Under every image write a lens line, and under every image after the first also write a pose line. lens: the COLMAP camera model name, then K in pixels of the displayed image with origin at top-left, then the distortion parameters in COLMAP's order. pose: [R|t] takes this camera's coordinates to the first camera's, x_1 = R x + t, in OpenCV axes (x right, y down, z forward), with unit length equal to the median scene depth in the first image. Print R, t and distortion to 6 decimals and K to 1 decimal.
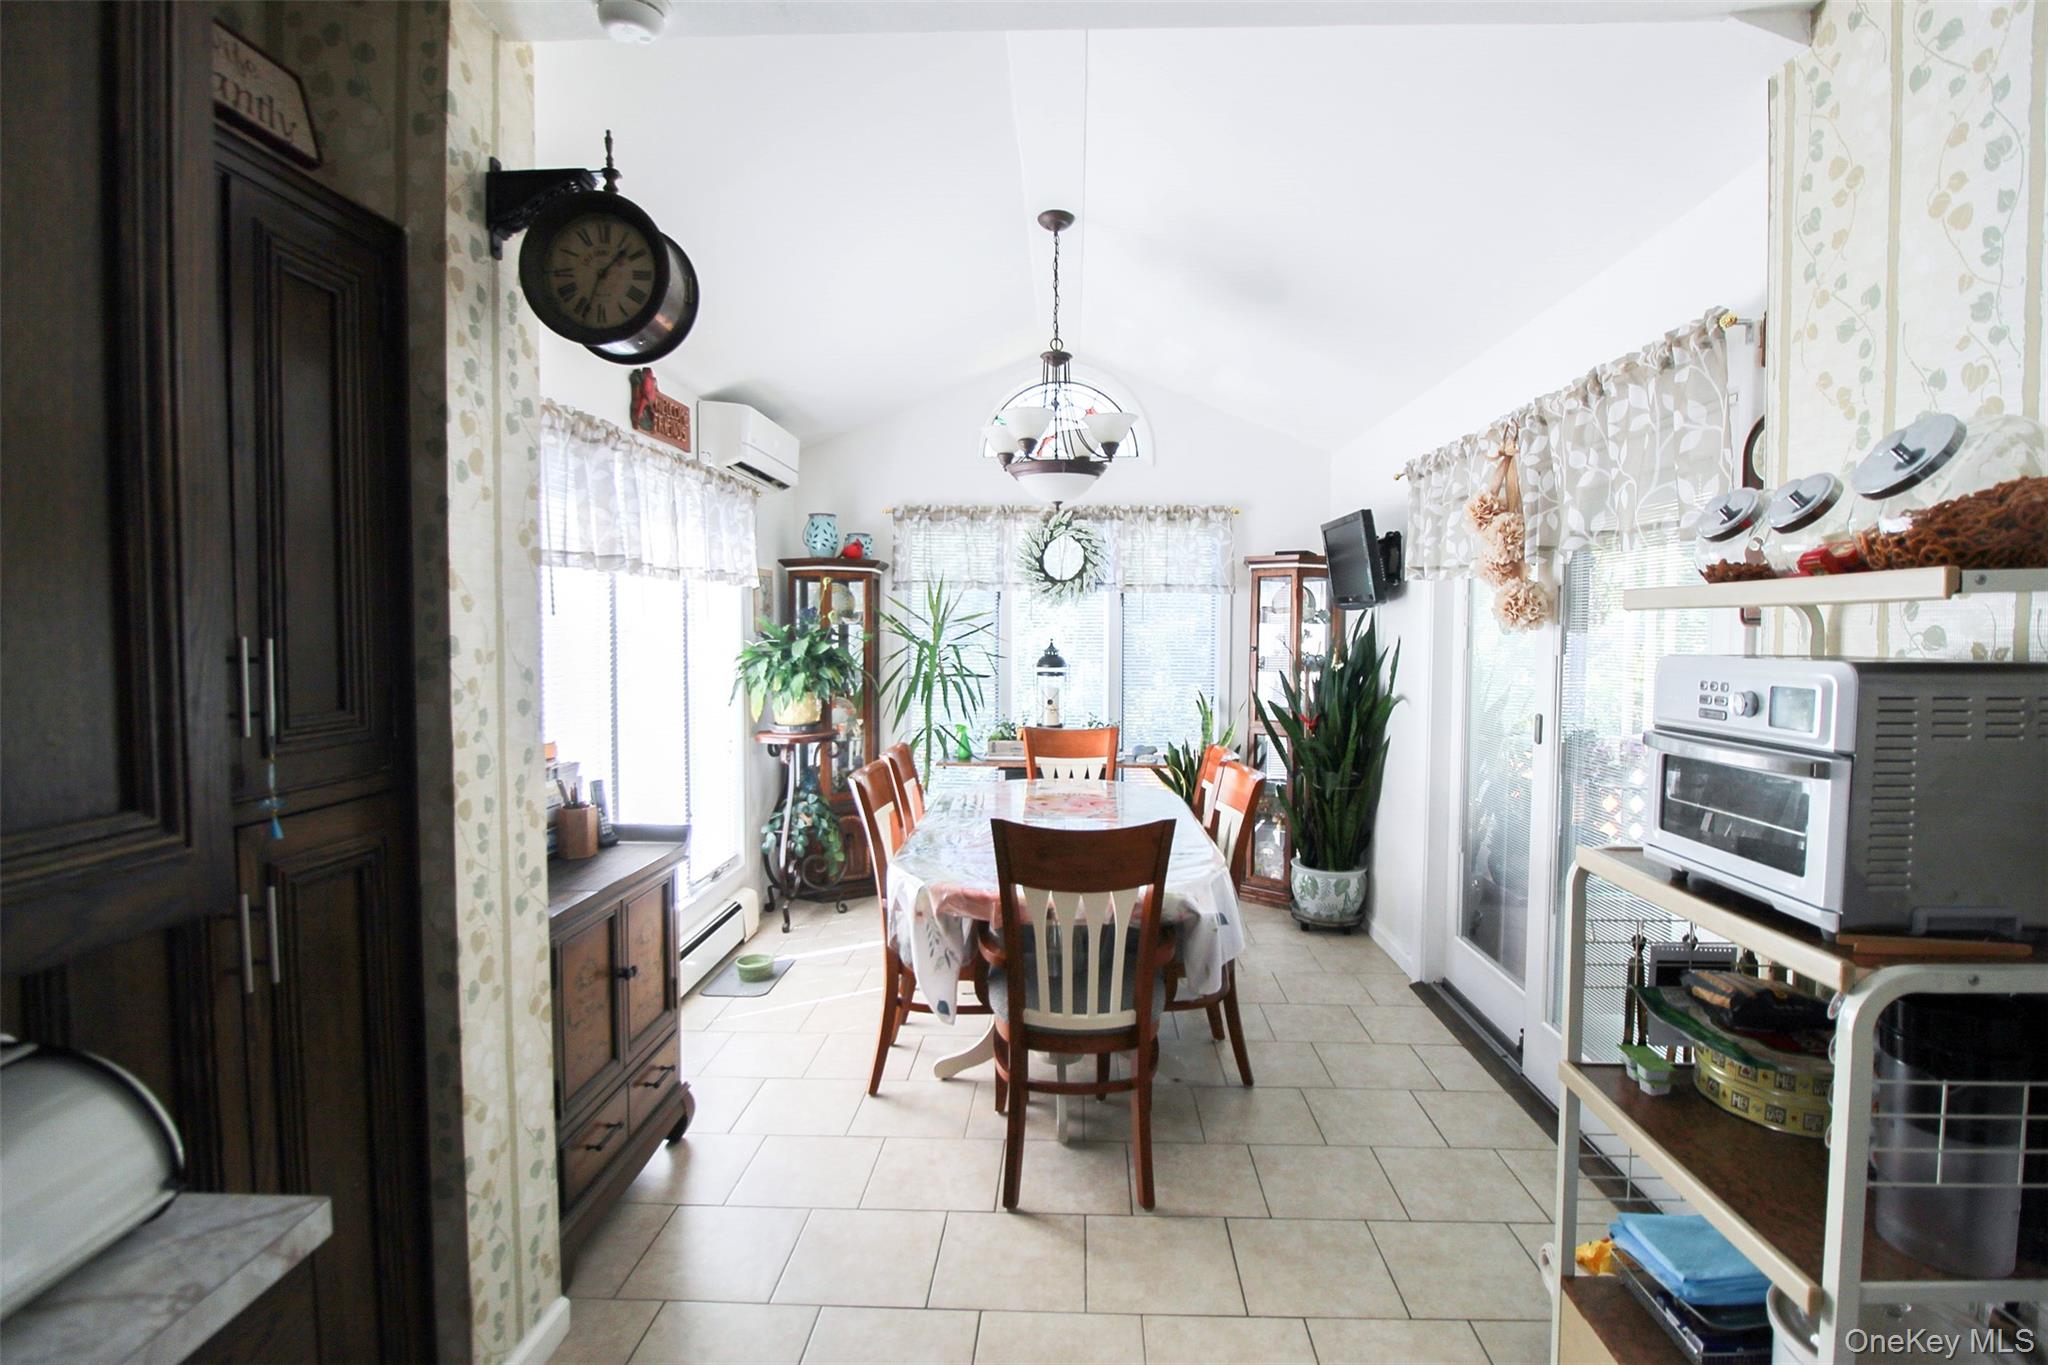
lens RADIAL K [[951.4, 0, 1054.1], [0, 951.4, 659.4], [0, 0, 1]] dist [0.002391, -0.013988]
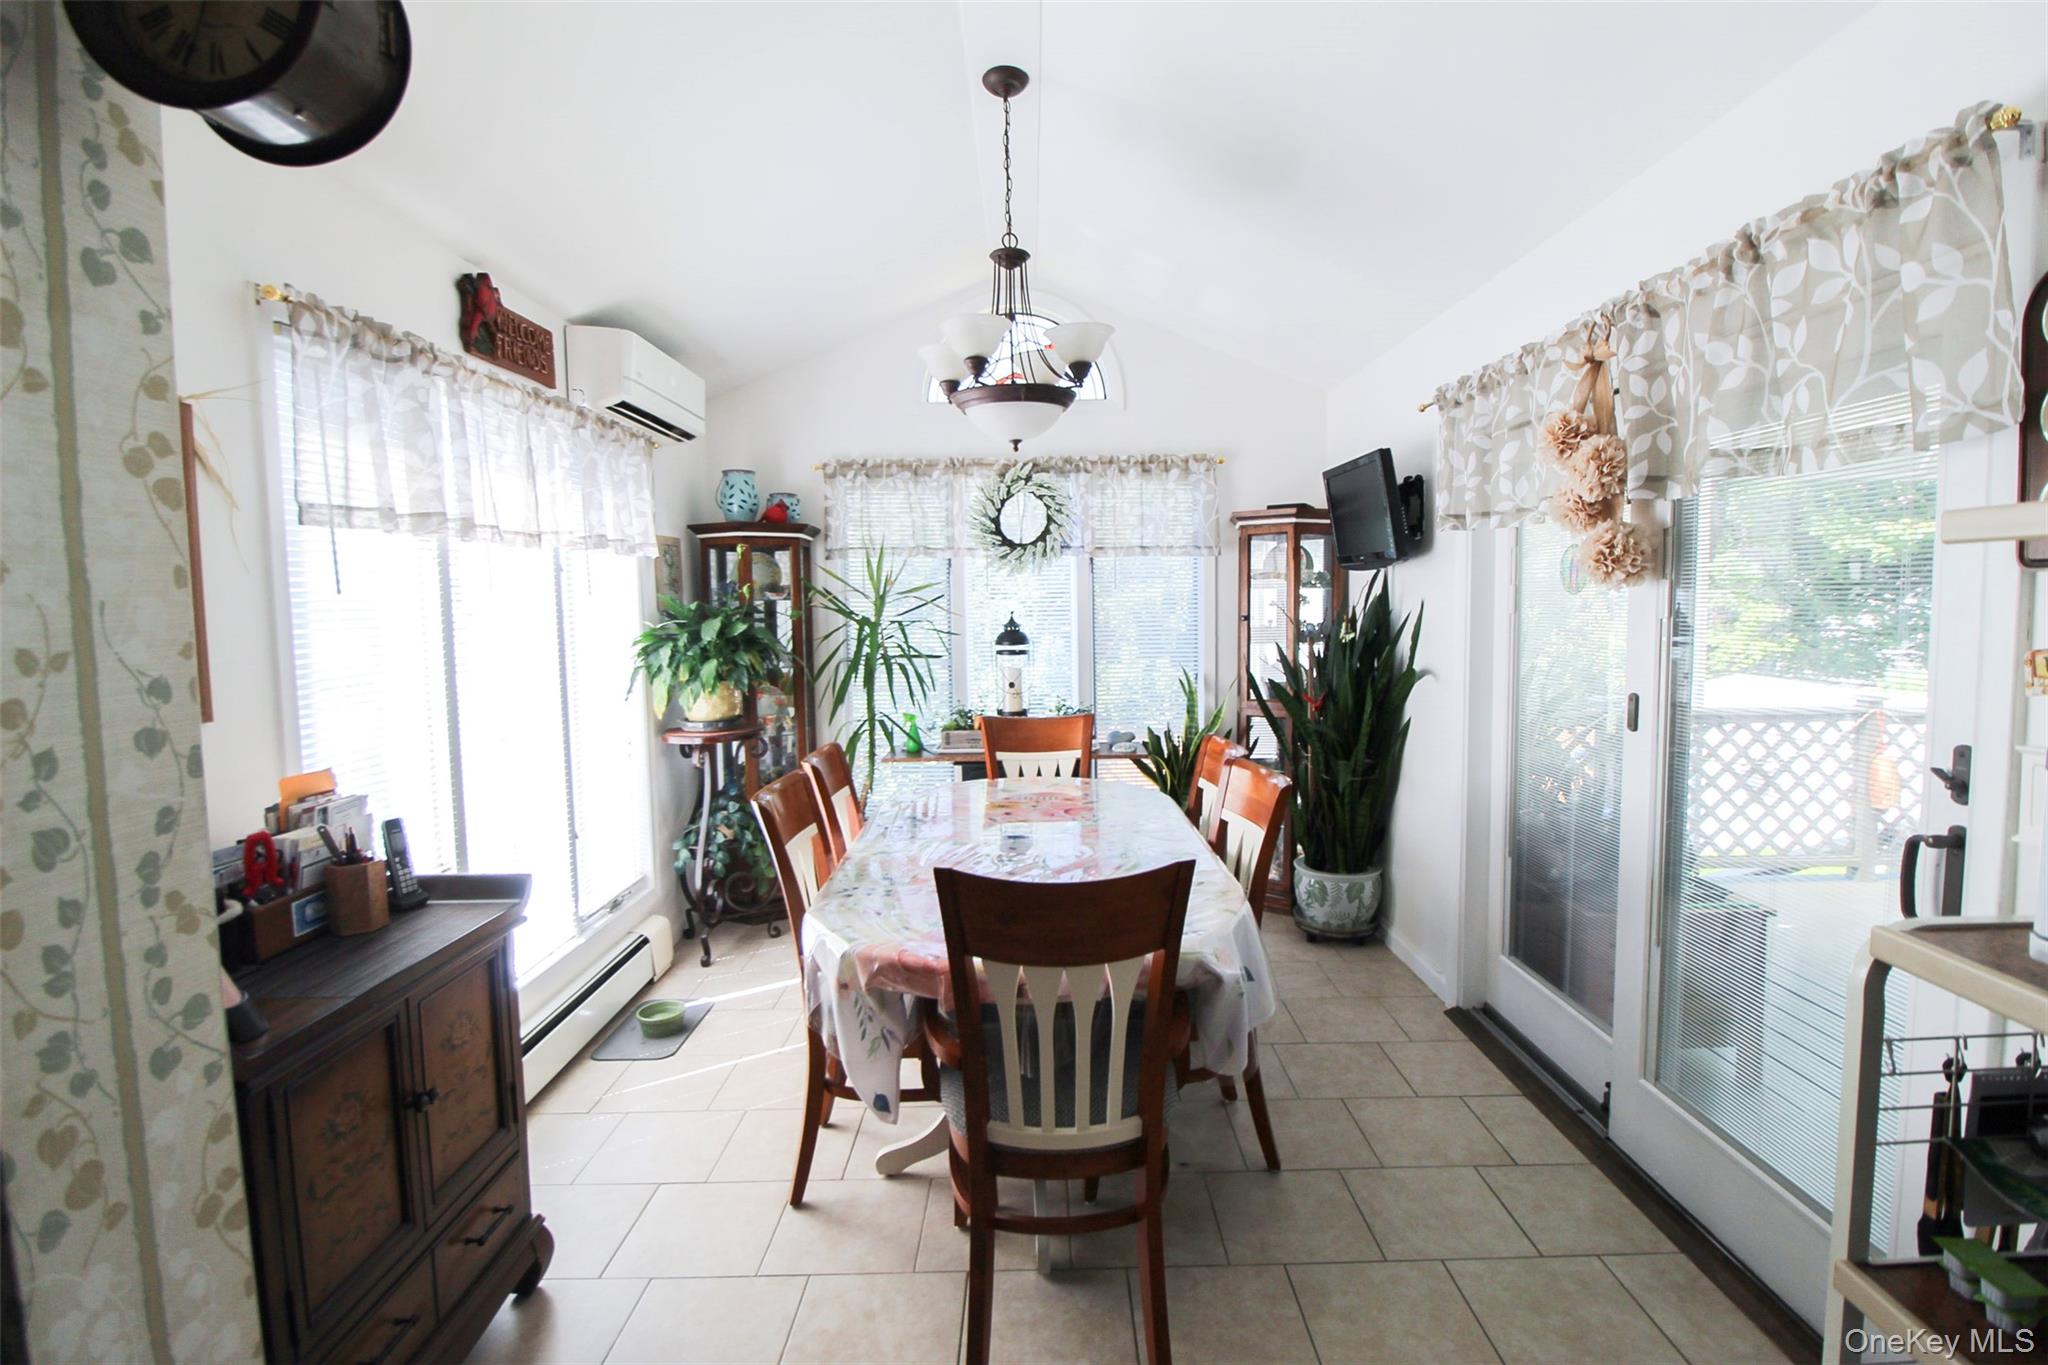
lens RADIAL K [[951.4, 0, 1051.7], [0, 951.4, 665.3], [0, 0, 1]] dist [0.002391, -0.013988]
pose [[0.998933, -0.023908, 0.039522, -0.001886], [0.022537, 0.999142, 0.034754, -0.002813], [-0.040319, -0.033827, 0.998614, 0.161730]]
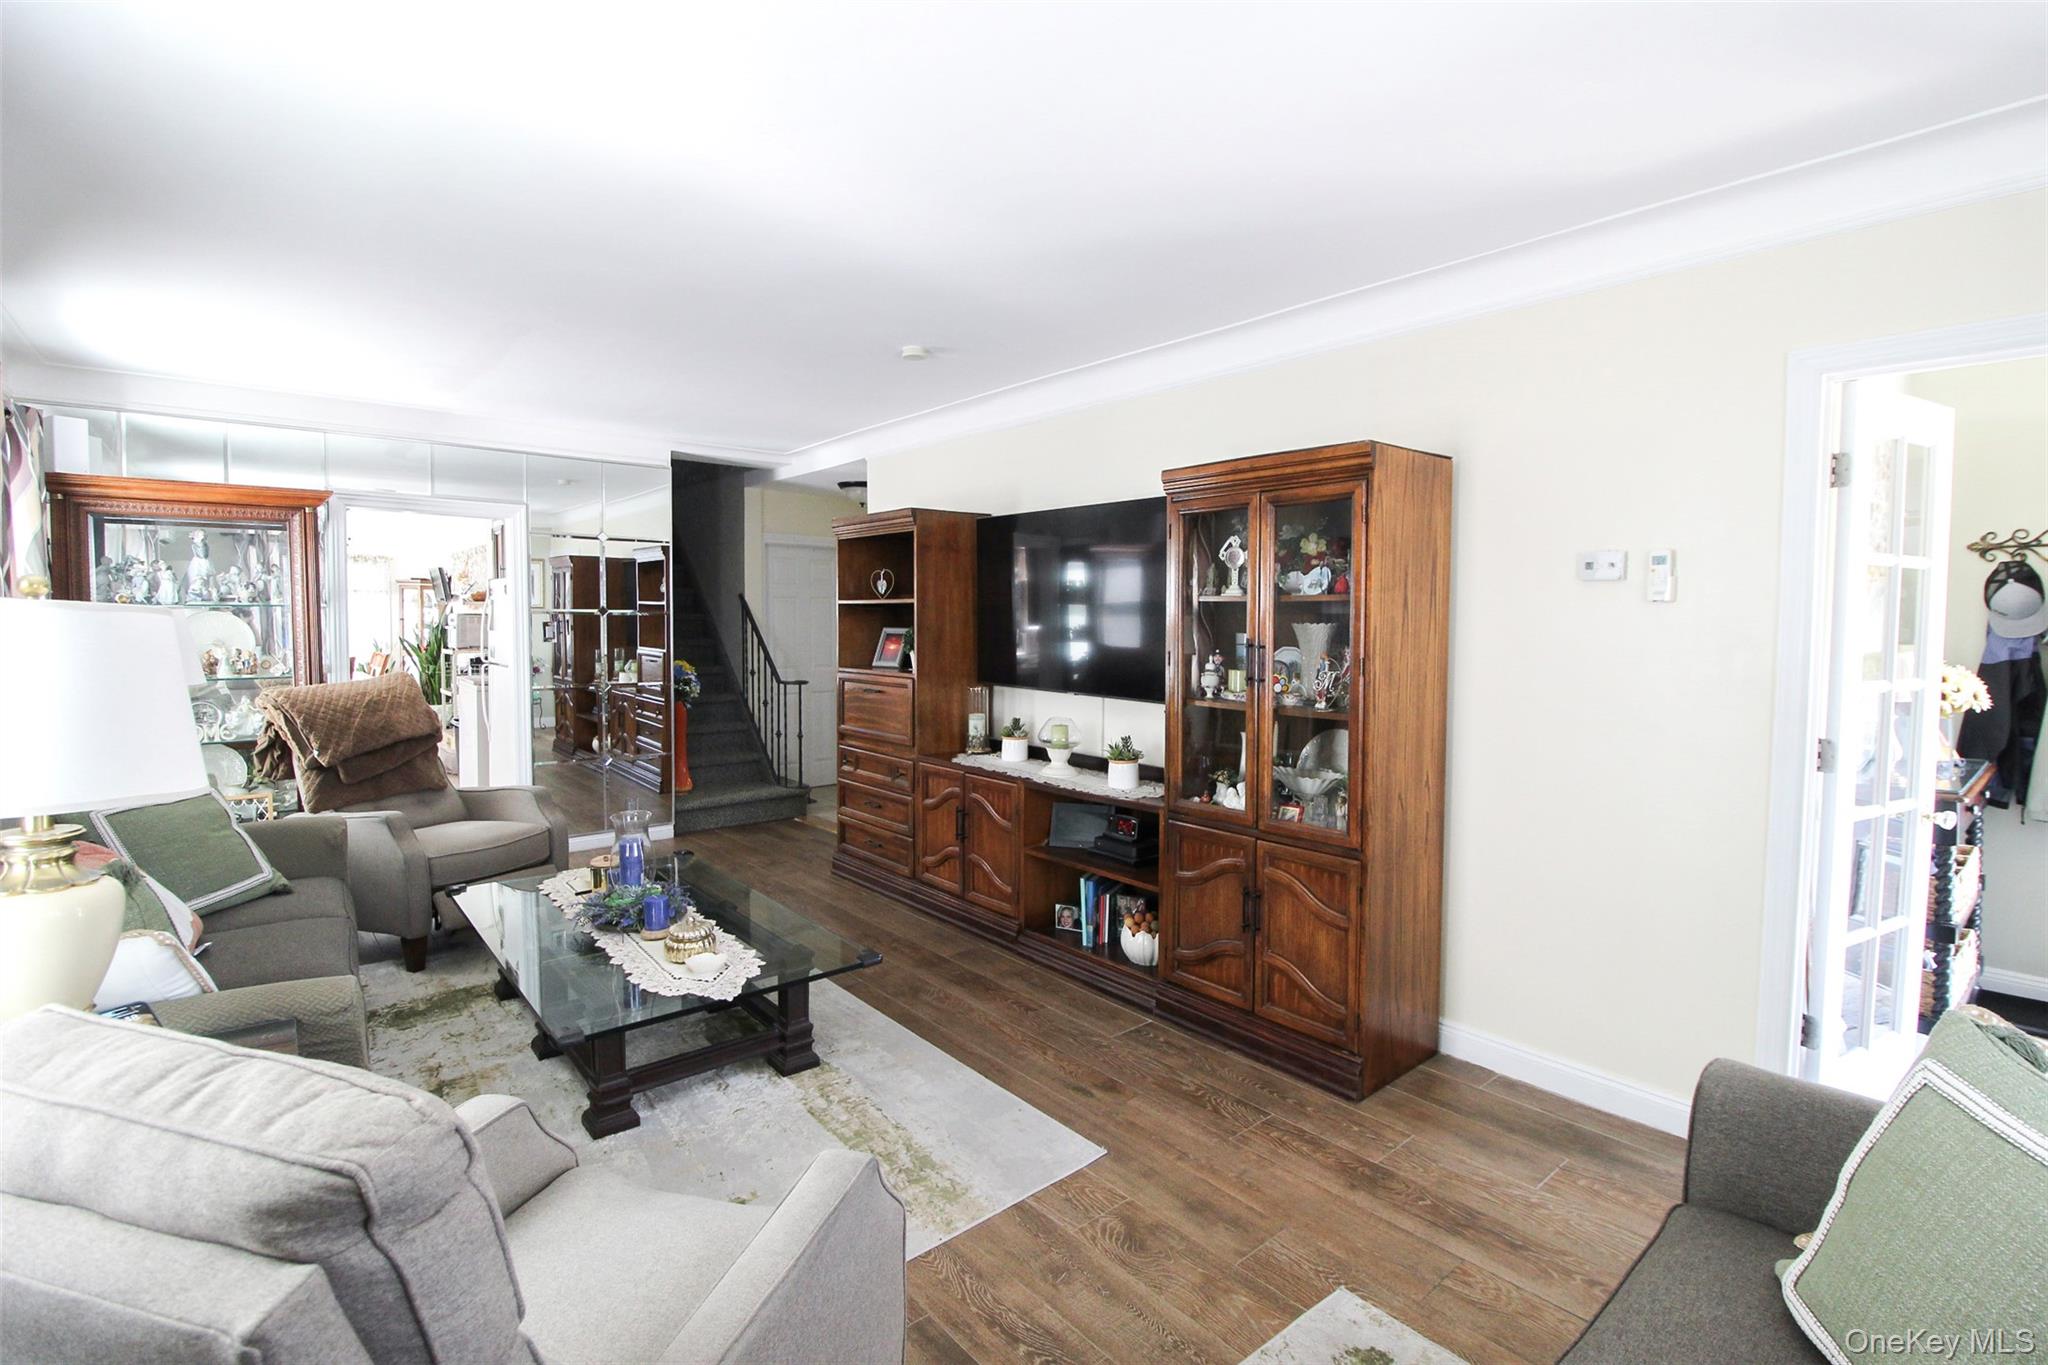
lens RADIAL K [[951.4, 0, 1028.1], [0, 951.4, 676.1], [0, 0, 1]] dist [0.002391, -0.013988]
pose [[0.755118, -0.035533, 0.654626, -0.186794], [0.014894, 0.999202, 0.037055, 0.076354], [-0.655420, -0.018231, 0.755045, -2.089740]]
